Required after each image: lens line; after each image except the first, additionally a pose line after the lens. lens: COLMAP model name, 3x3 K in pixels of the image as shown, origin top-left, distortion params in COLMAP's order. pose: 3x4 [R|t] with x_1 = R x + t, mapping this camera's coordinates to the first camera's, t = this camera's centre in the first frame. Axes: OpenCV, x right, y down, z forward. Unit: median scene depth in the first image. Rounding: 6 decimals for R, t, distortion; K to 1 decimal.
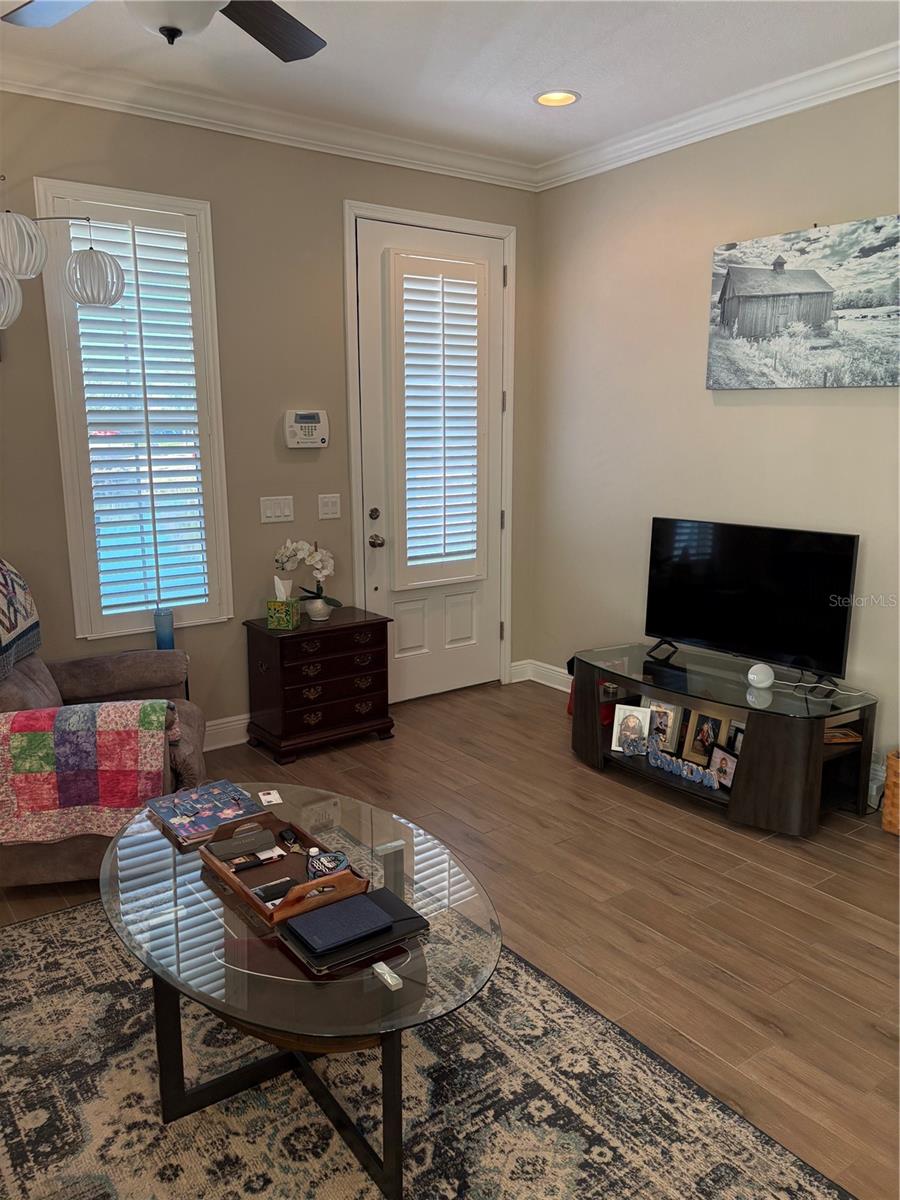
lens RADIAL K [[908.2, 0, 445.0], [0, 908.2, 601.2], [0, 0, 1]] dist [0.040937, -0.034547]
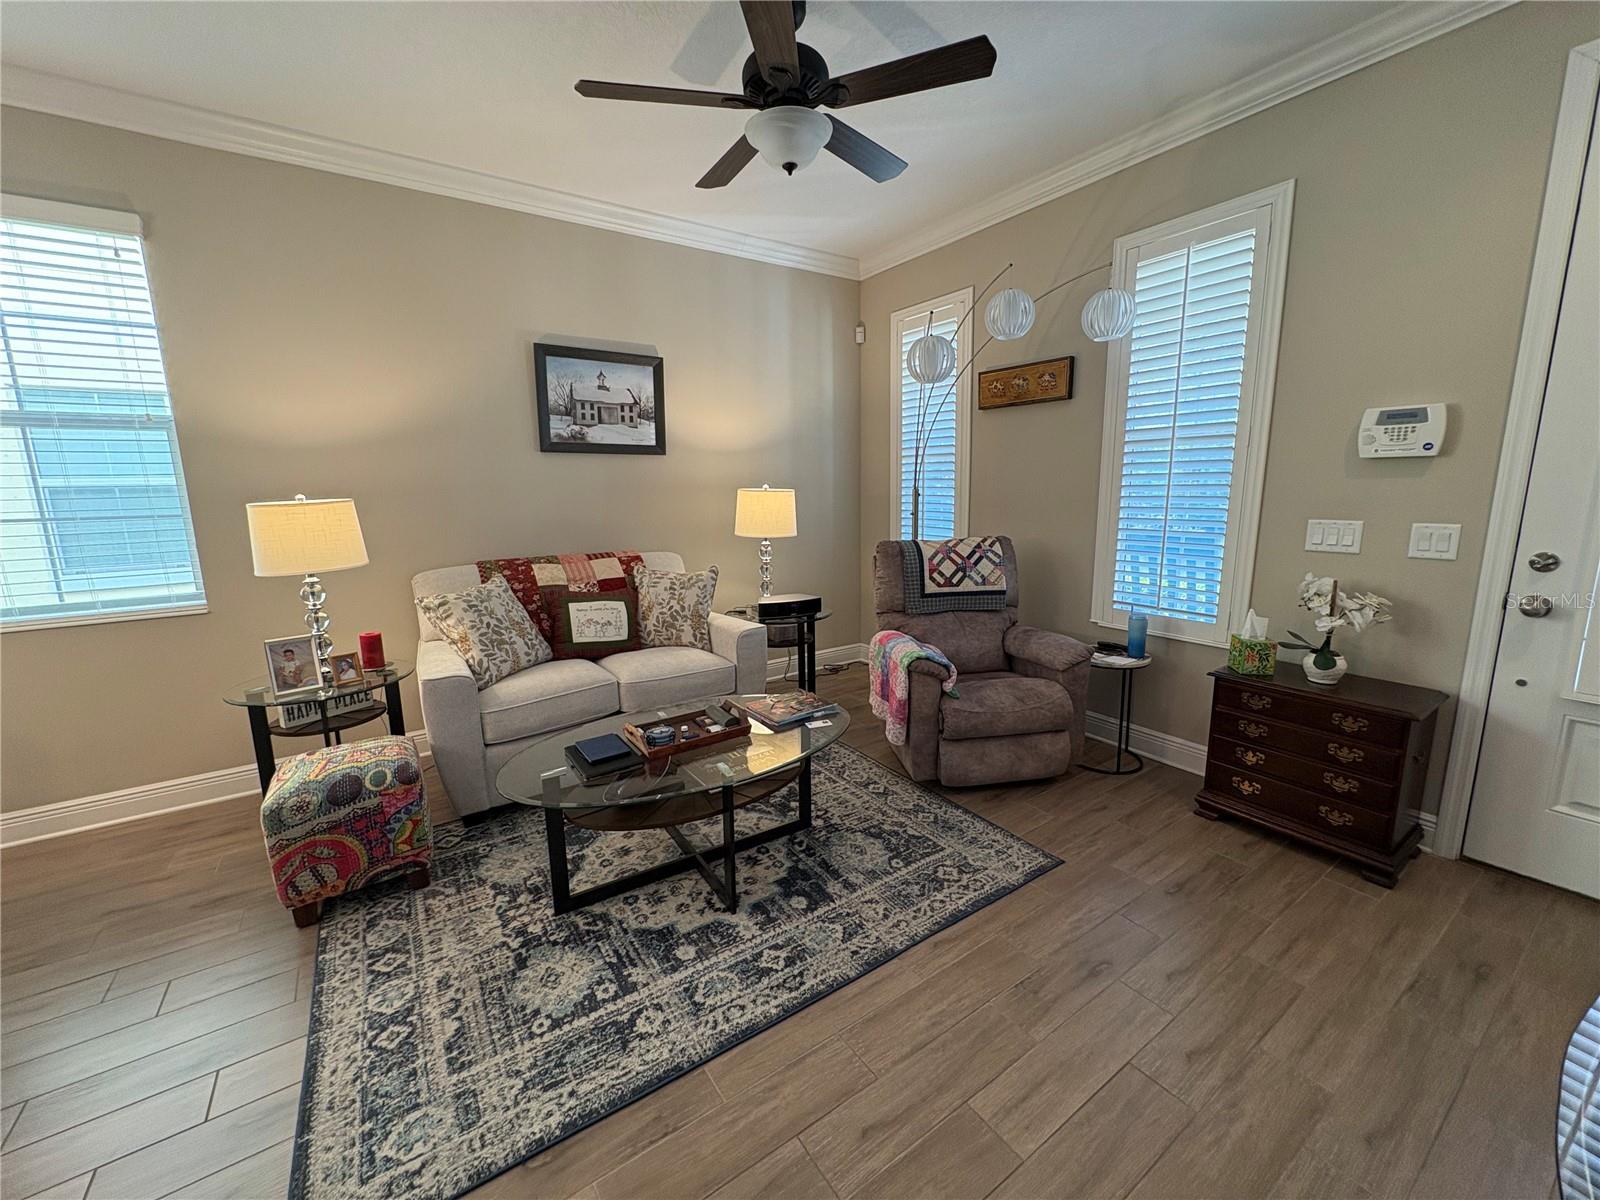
lens RADIAL K [[639.6, 0, 793.7], [0, 639.6, 589.5], [0, 0, 1]] dist [0.011375, 0.000855]
pose [[-0.038874, 0.175061, -0.983790, 0.844221], [-0.168835, 0.969228, 0.179141, -0.163344], [0.984877, 0.173062, -0.008121, 1.157688]]
